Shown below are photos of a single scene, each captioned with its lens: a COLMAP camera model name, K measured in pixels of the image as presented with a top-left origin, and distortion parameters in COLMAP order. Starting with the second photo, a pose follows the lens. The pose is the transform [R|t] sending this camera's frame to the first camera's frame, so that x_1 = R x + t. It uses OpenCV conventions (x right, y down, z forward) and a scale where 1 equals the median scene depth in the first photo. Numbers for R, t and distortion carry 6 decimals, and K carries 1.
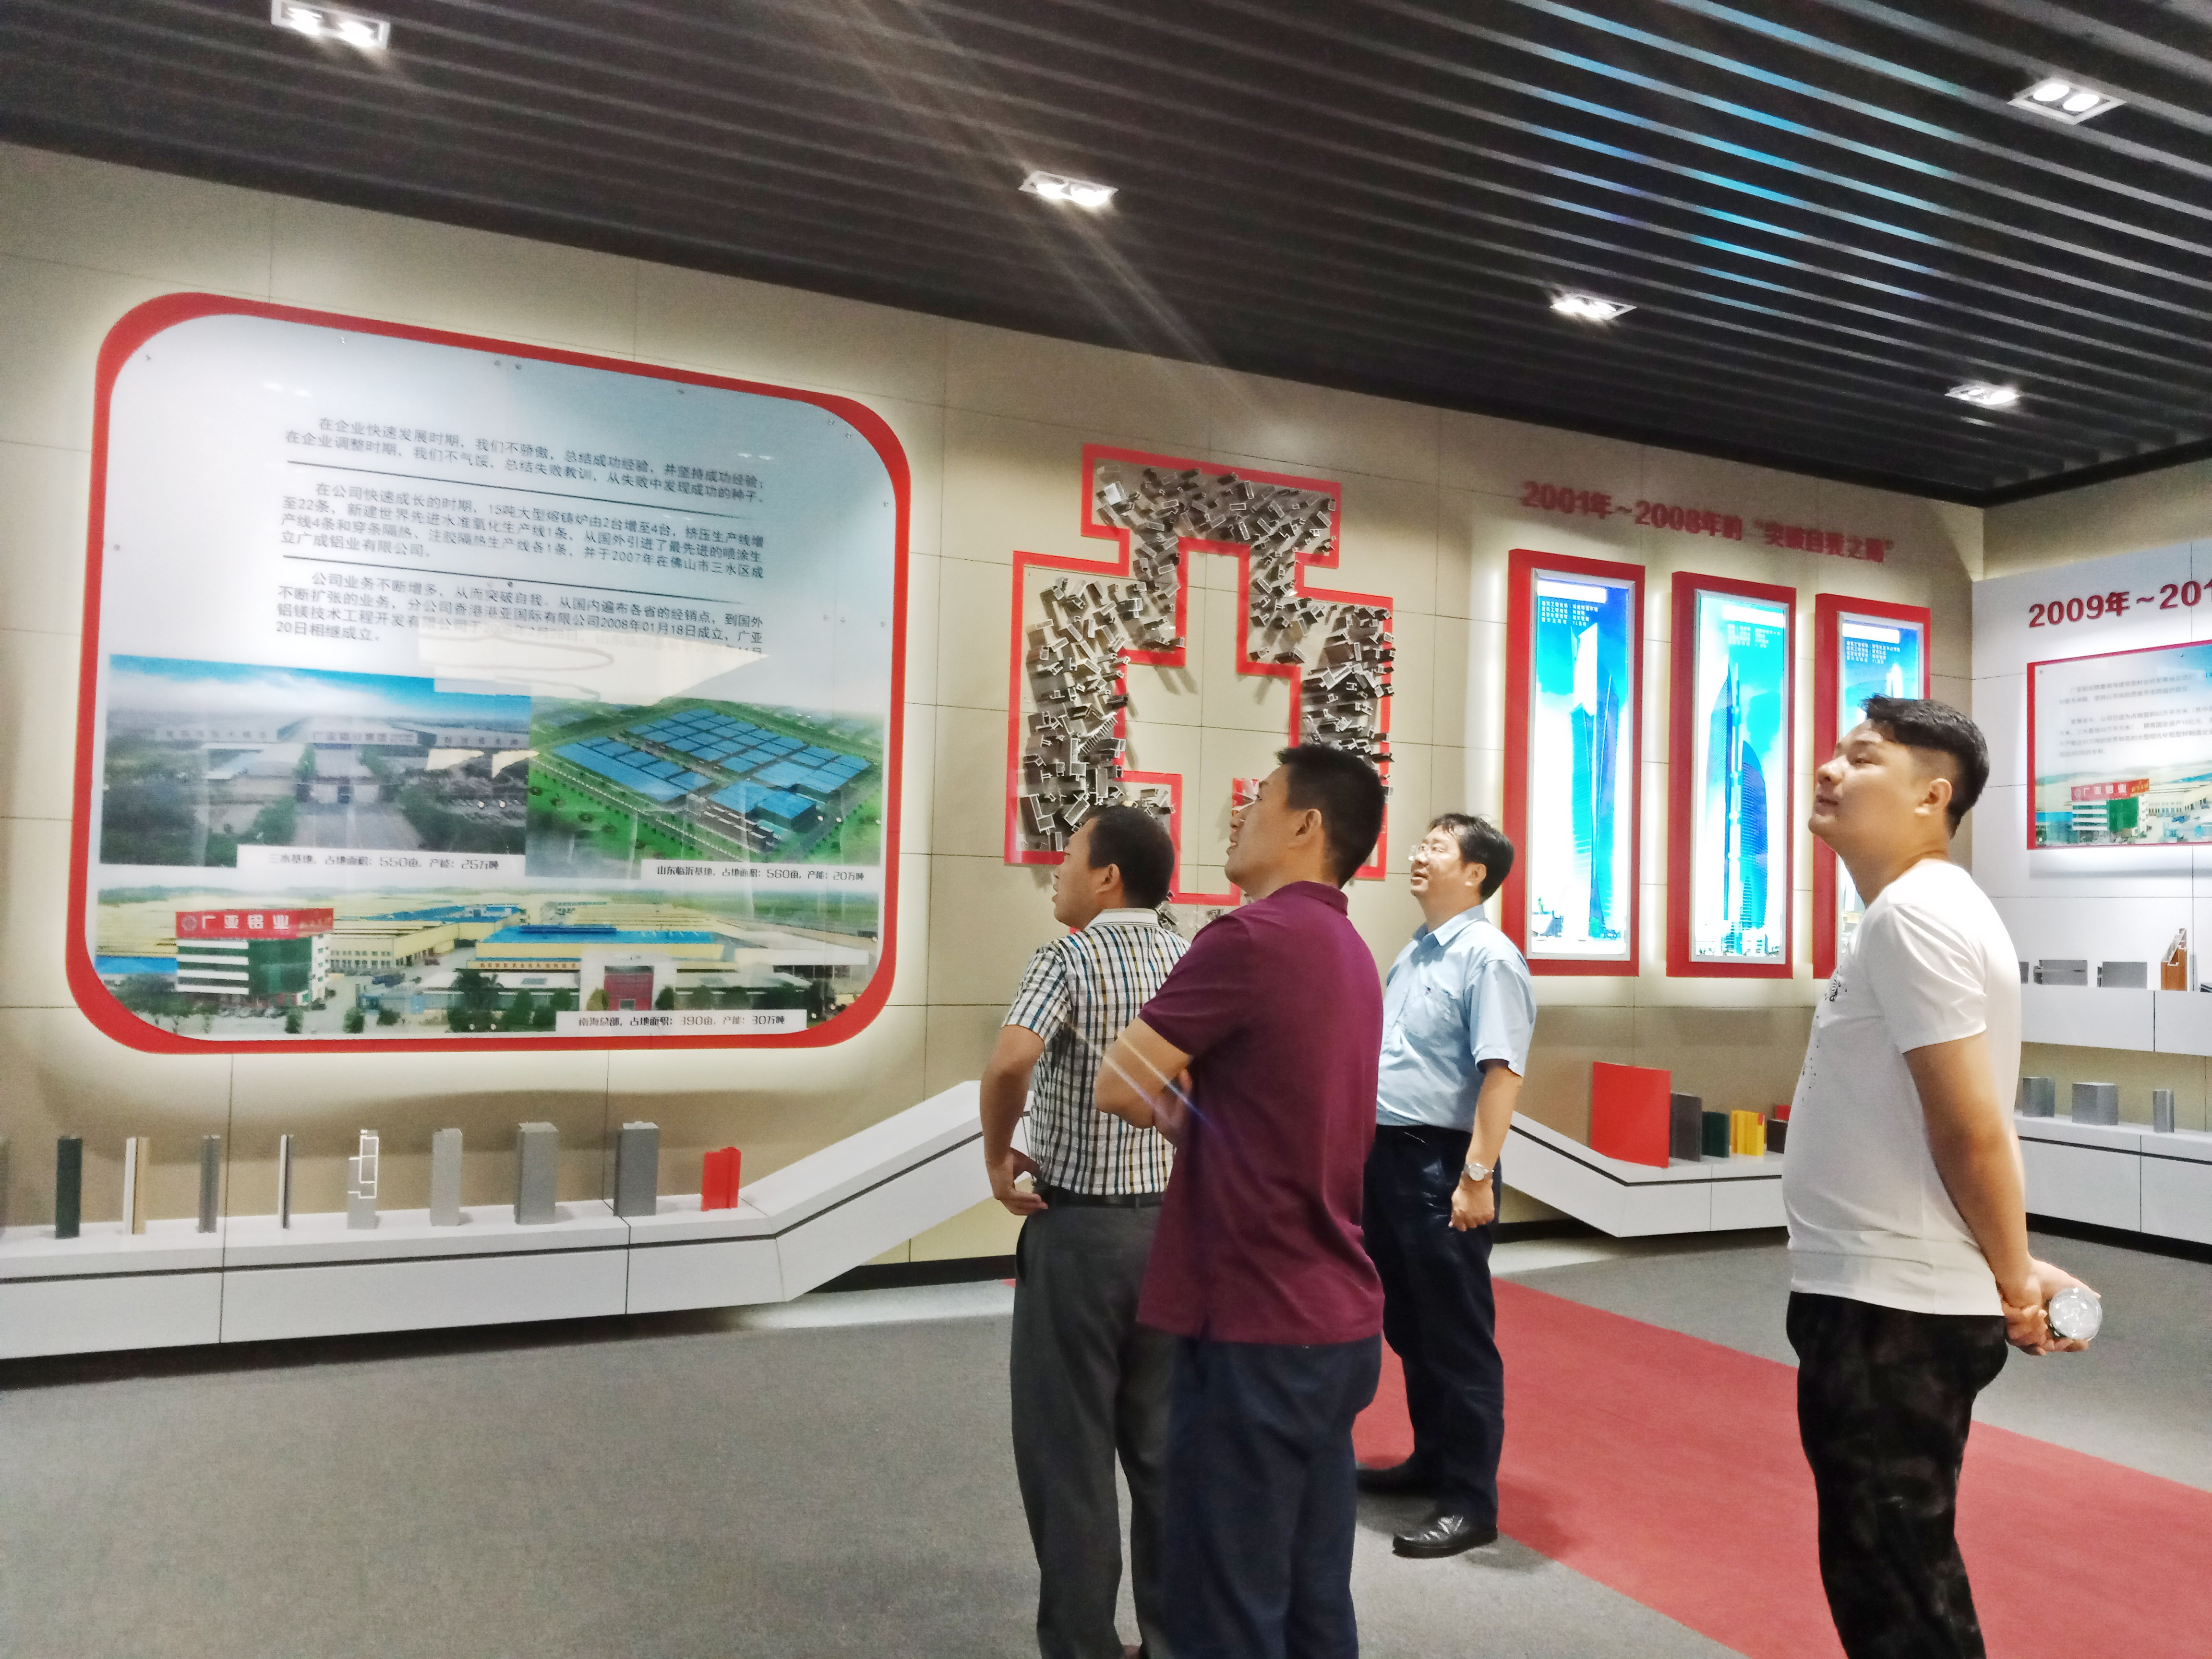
lens RADIAL K [[1728.9, 0, 1099.8], [0, 1728.9, 846.4], [0, 0, 1]] dist [0.089884, -0.154145]
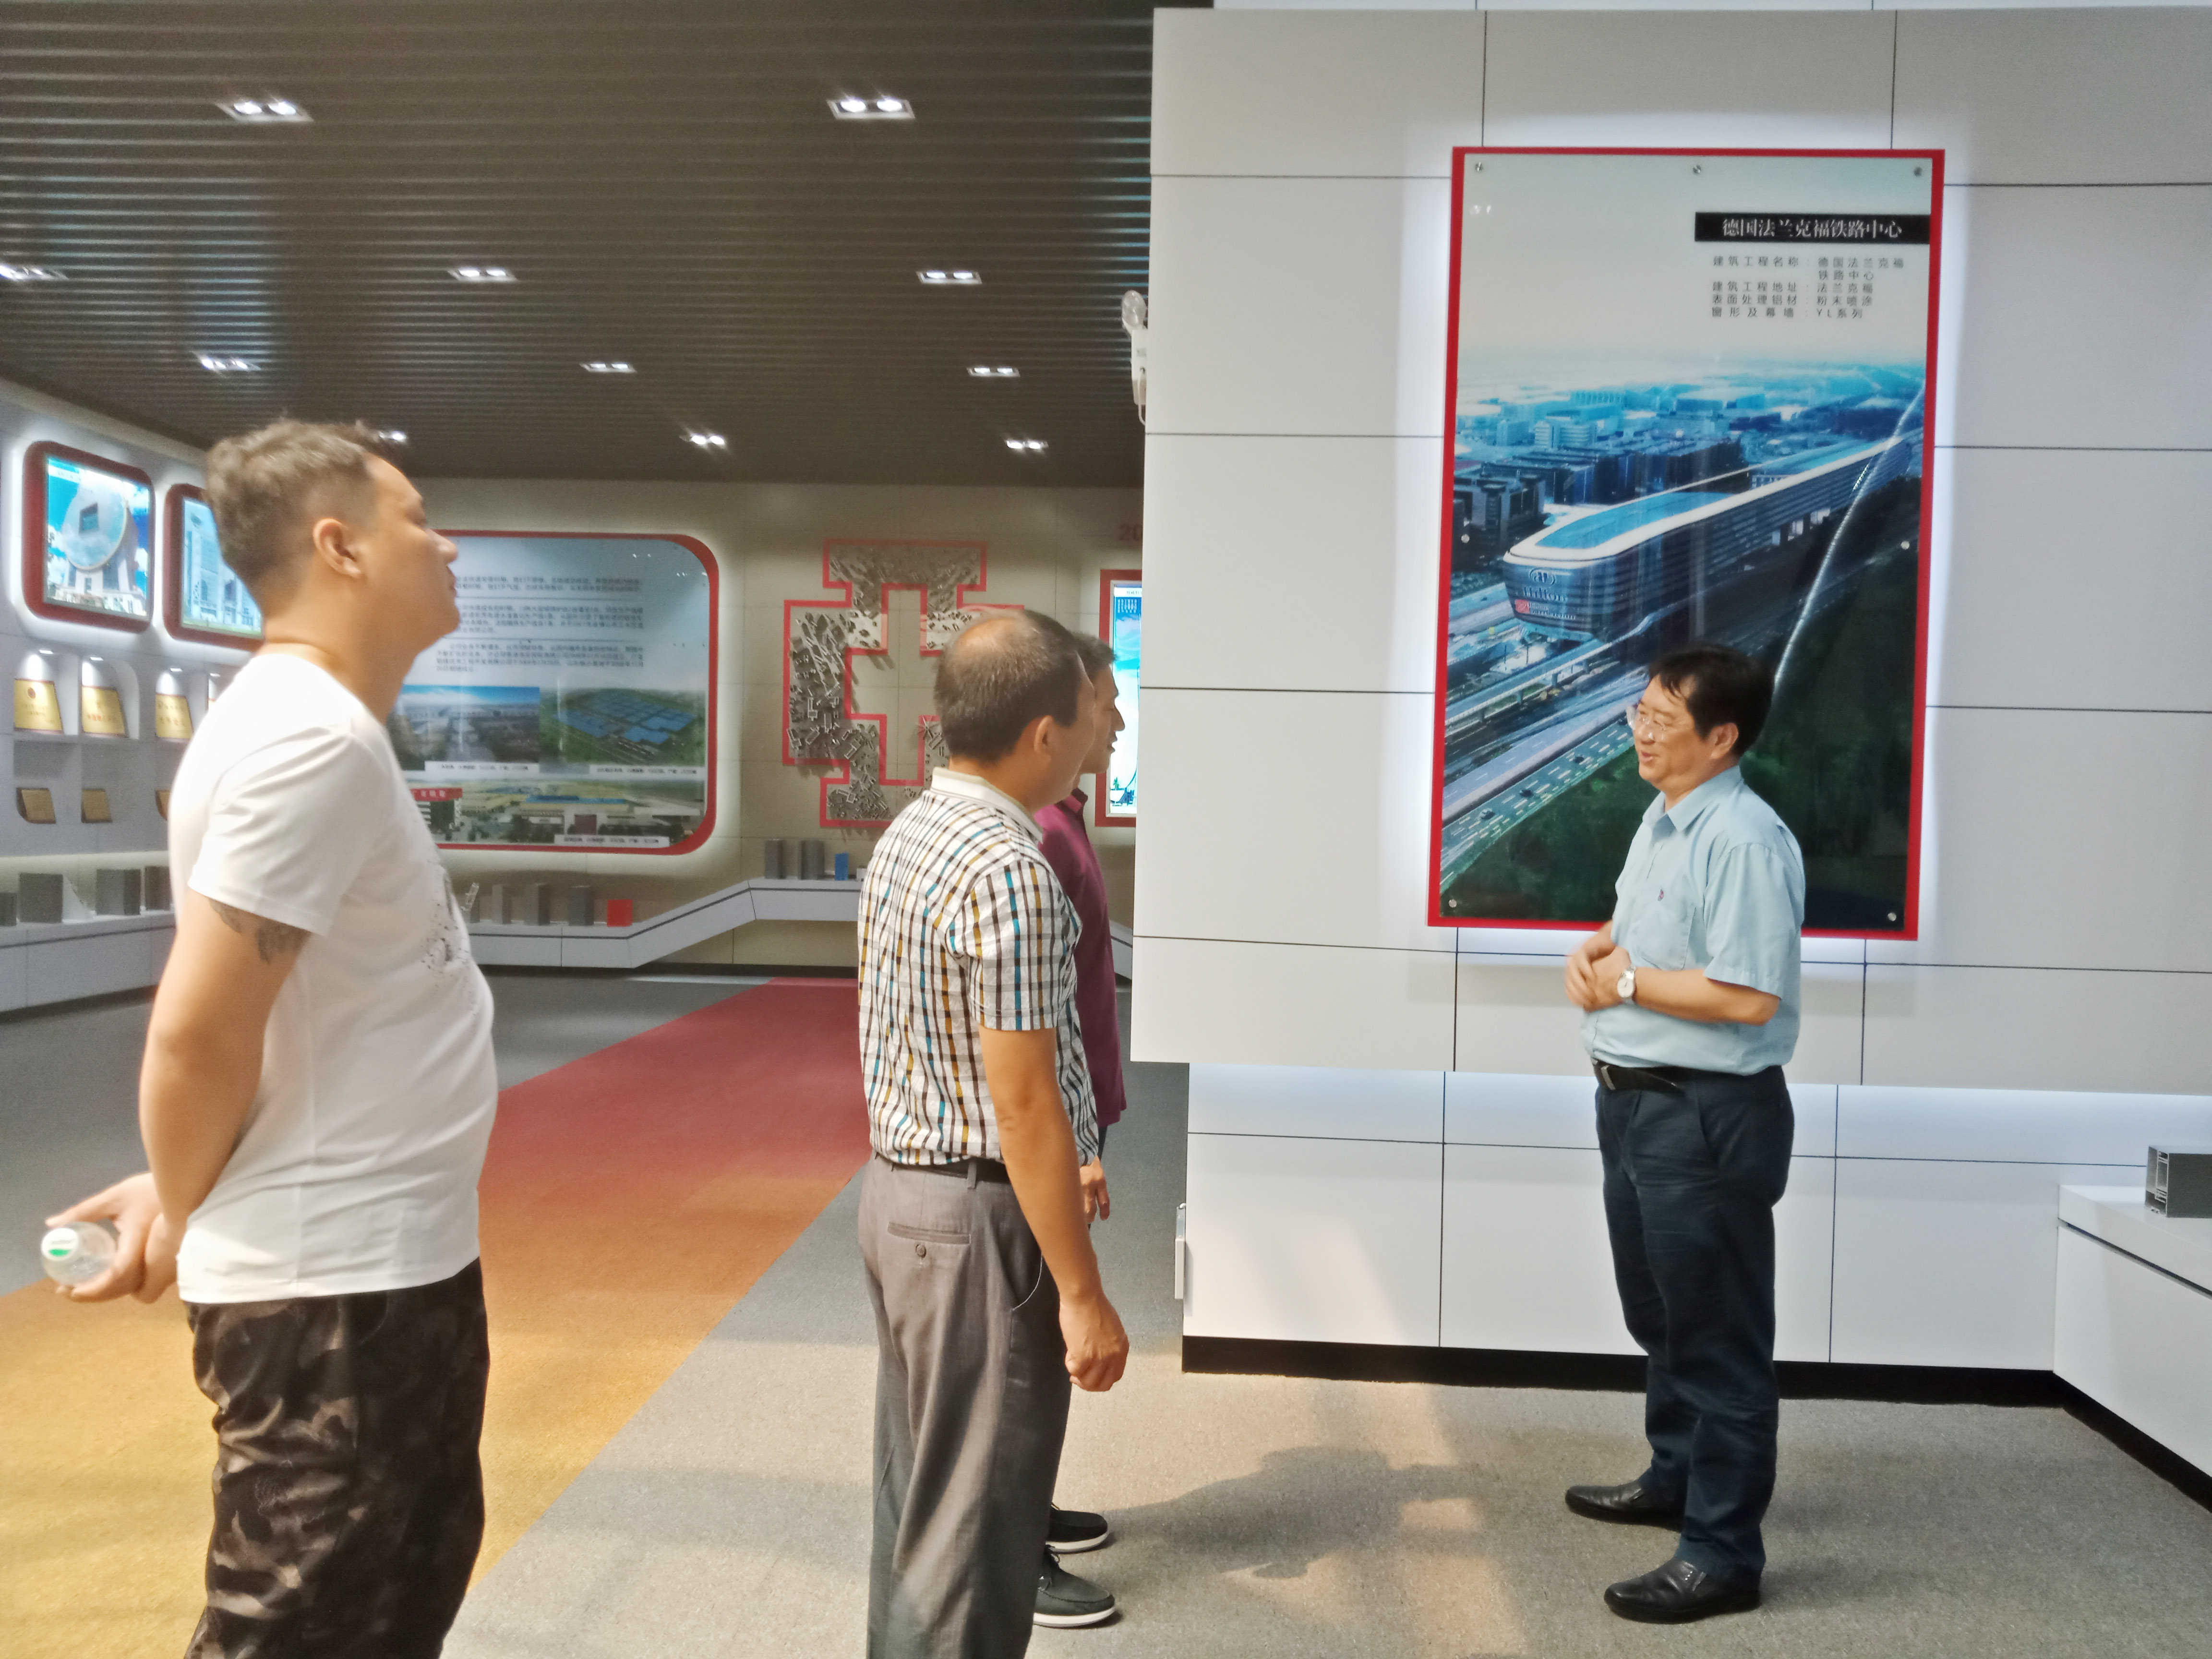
lens RADIAL K [[1728.9, 0, 1099.8], [0, 1728.9, 846.4], [0, 0, 1]] dist [0.089884, -0.154145]
pose [[0.875064, 0.004131, -0.483989, 1.325711], [0.019423, 0.998858, 0.043642, 0.026292], [0.483617, -0.047590, 0.873985, -0.579799]]
